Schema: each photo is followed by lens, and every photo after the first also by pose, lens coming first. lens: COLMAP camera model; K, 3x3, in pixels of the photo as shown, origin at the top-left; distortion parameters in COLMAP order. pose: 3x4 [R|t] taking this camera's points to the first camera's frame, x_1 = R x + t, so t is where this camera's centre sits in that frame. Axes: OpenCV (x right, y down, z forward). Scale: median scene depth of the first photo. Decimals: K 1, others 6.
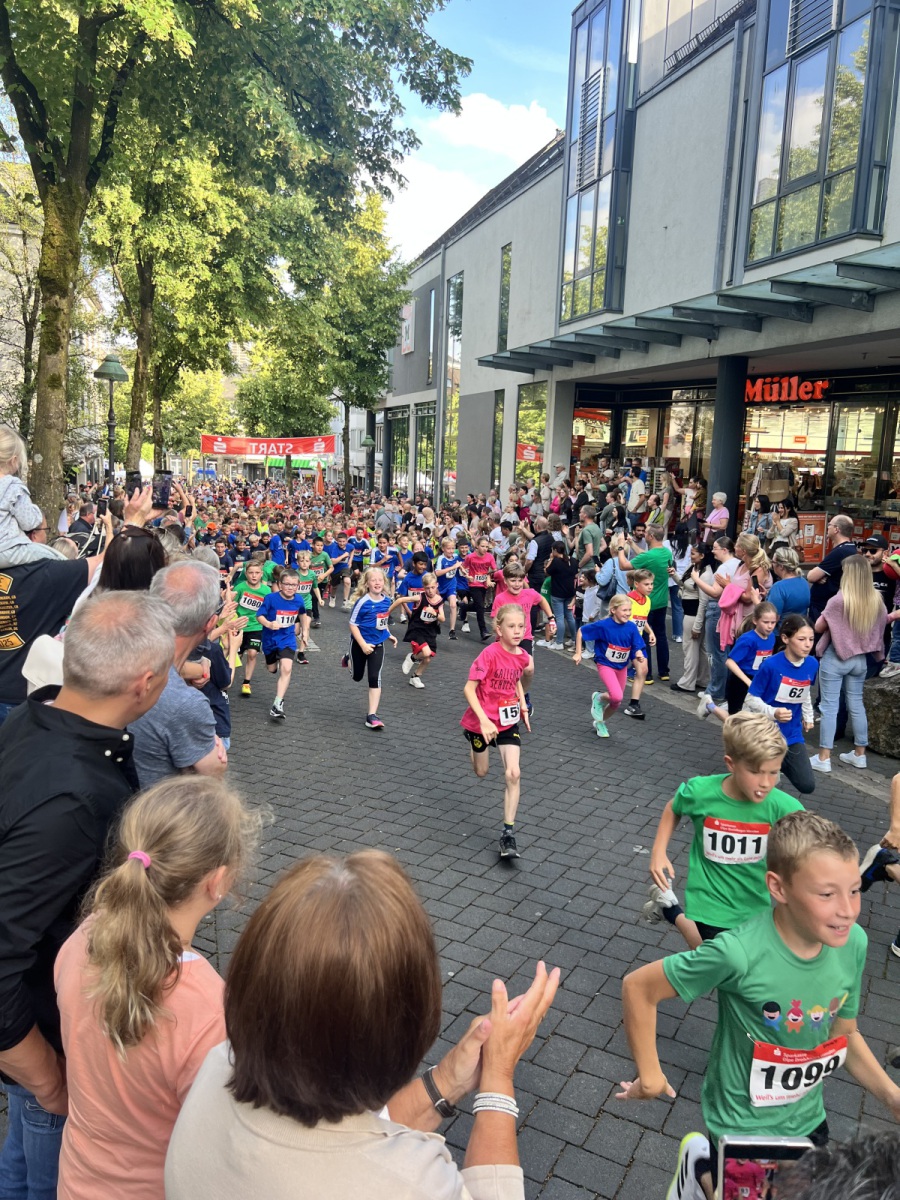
lens RADIAL K [[886.9, 0, 445.7], [0, 886.9, 590.8], [0, 0, 1]] dist [0.043263, -0.052543]
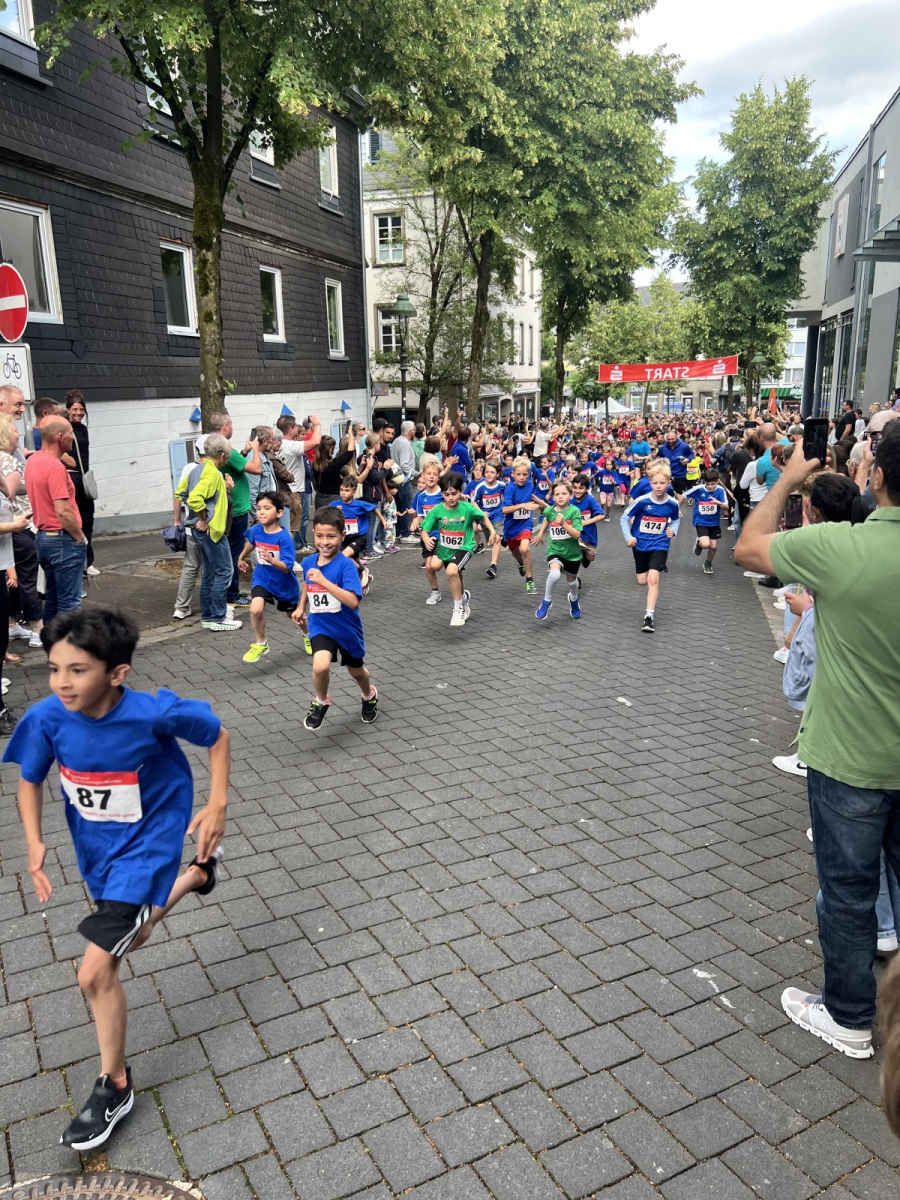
lens RADIAL K [[886.9, 0, 443.0], [0, 886.9, 600.9], [0, 0, 1]] dist [0.043263, -0.052543]
pose [[0.856201, 0.069547, -0.511940, 0.215011], [-0.028686, 0.995769, 0.087298, 0.022415], [0.515846, -0.060059, 0.854574, 0.009870]]
